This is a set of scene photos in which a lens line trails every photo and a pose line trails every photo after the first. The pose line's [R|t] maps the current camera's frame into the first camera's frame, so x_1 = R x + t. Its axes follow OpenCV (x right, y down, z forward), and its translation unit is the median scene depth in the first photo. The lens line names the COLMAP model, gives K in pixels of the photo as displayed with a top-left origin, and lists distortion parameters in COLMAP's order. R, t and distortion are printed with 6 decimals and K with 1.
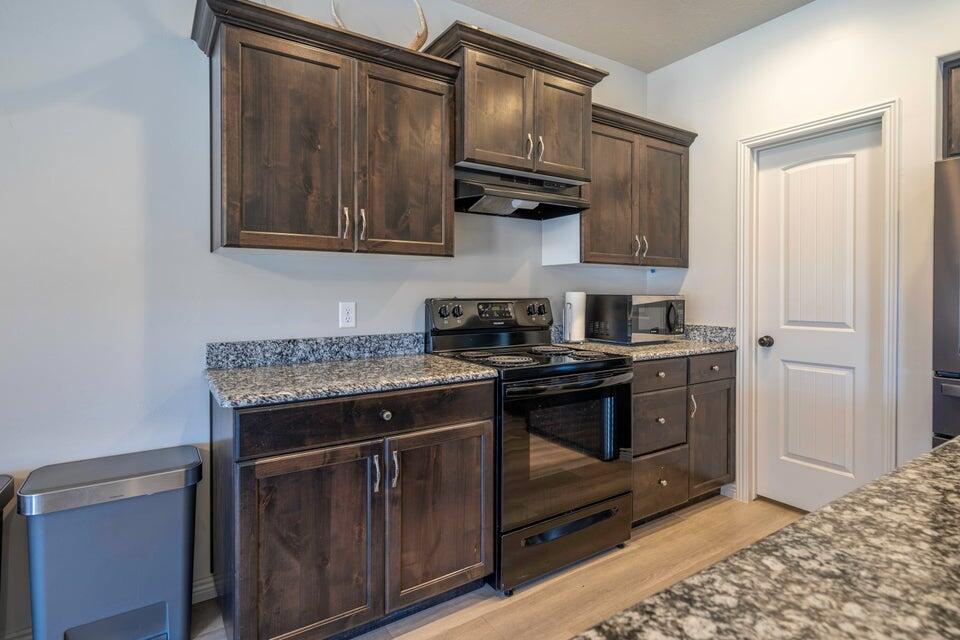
lens RADIAL K [[463.3, 0, 475.0], [0, 463.3, 296.6], [0, 0, 1]] dist [0.019138, 0.001675]
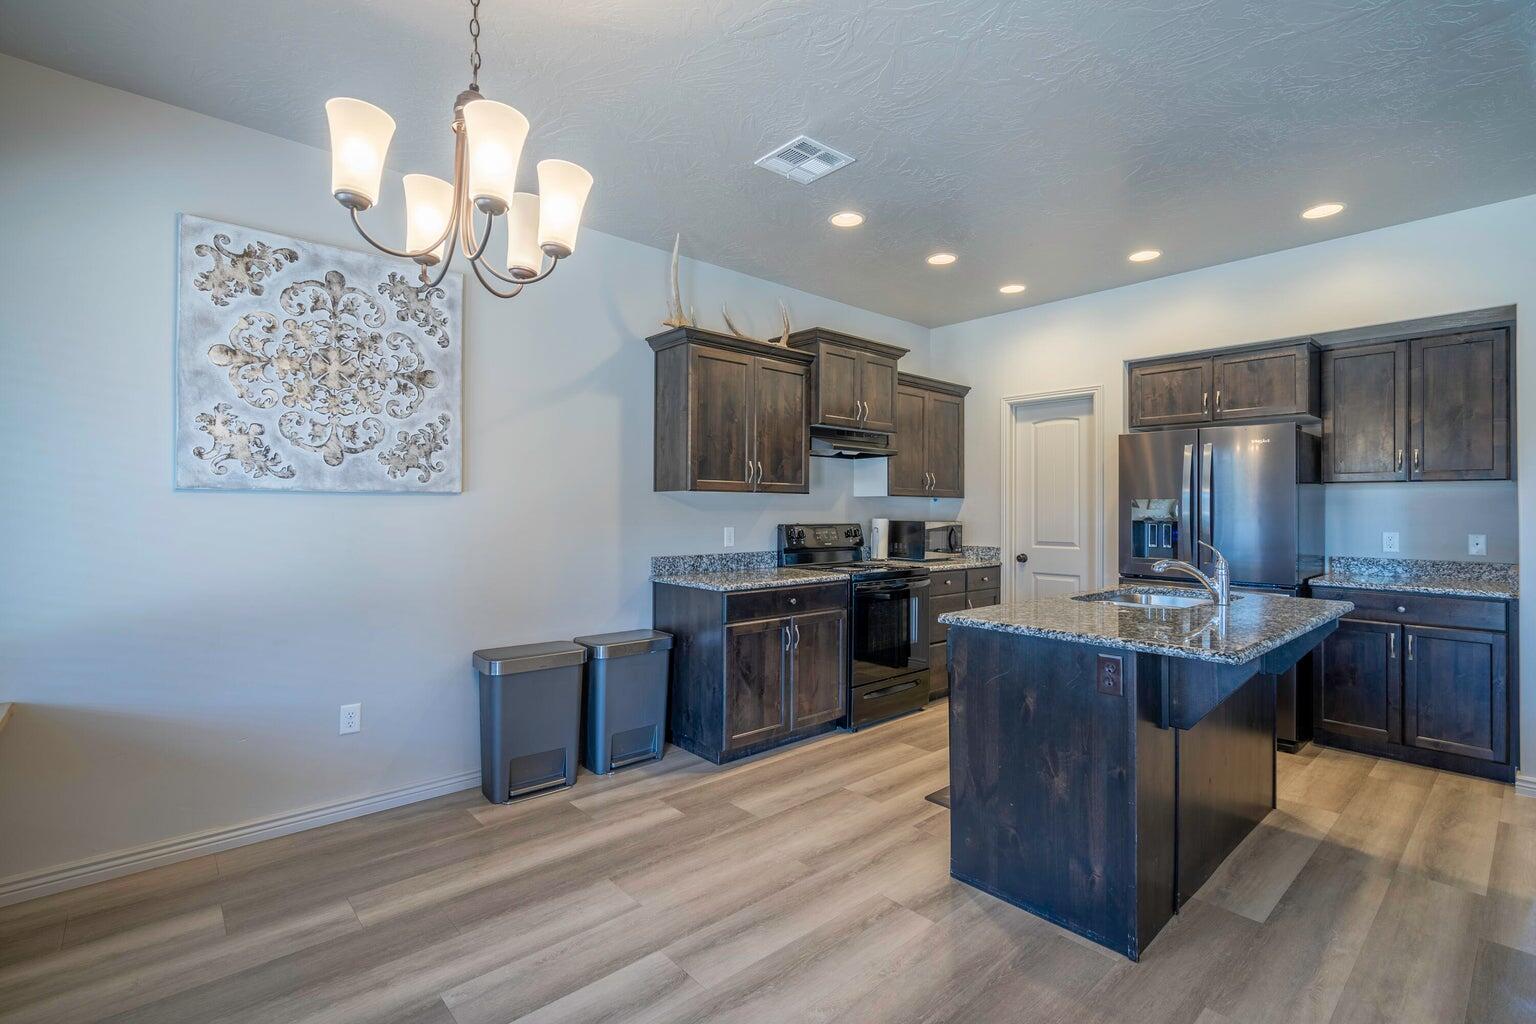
lens RADIAL K [[703.1, 0, 767.0], [0, 703.1, 504.5], [0, 0, 1]] dist [-0.001845, -0.000342]
pose [[0.981839, 0.006735, 0.189594, -0.497955], [-0.004011, 0.999883, -0.014752, -0.021444], [-0.189671, 0.013723, 0.981752, -0.885186]]
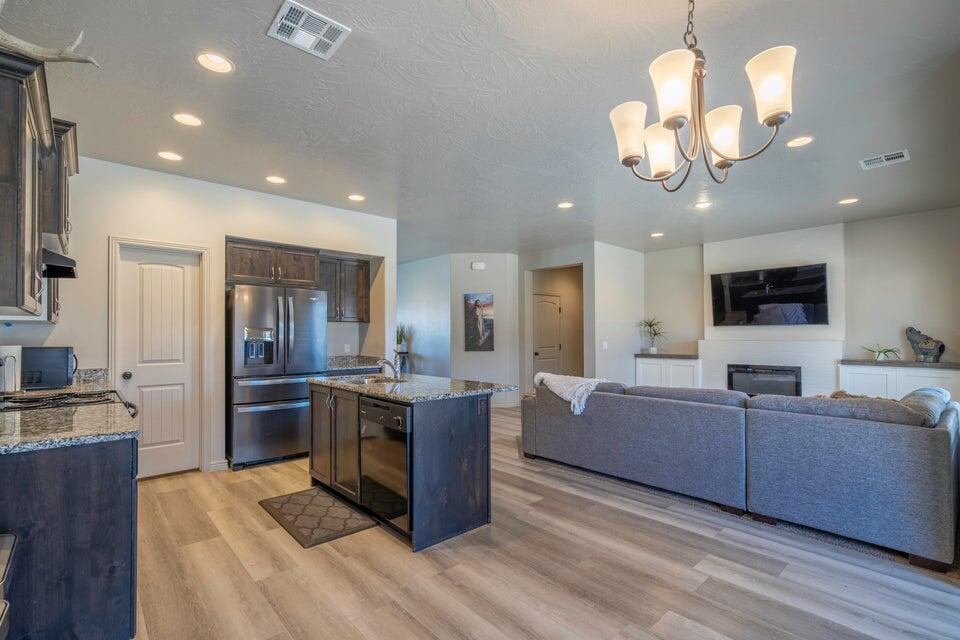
lens RADIAL K [[439.5, 0, 485.2], [0, 439.5, 325.4], [0, 0, 1]] dist [-0.001845, -0.000342]
pose [[-0.199301, 0.024146, 0.979641, -1.183116], [0.009713, 0.999696, -0.022664, -0.026318], [-0.979890, 0.004998, -0.199474, 0.189764]]
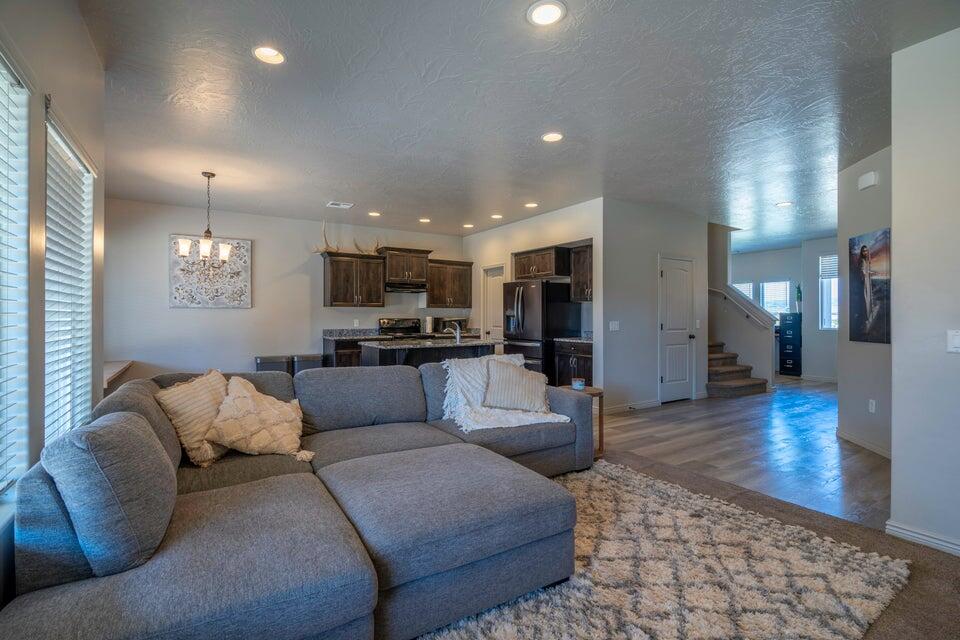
lens RADIAL K [[439.5, 0, 474.6], [0, 439.5, 316.0], [0, 0, 1]] dist [-0.001845, -0.000342]
pose [[0.999831, 0.002232, 0.018239, 0.536162], [-0.002122, 0.999979, -0.006050, 0.003366], [-0.018252, 0.006010, 0.999815, -2.232791]]
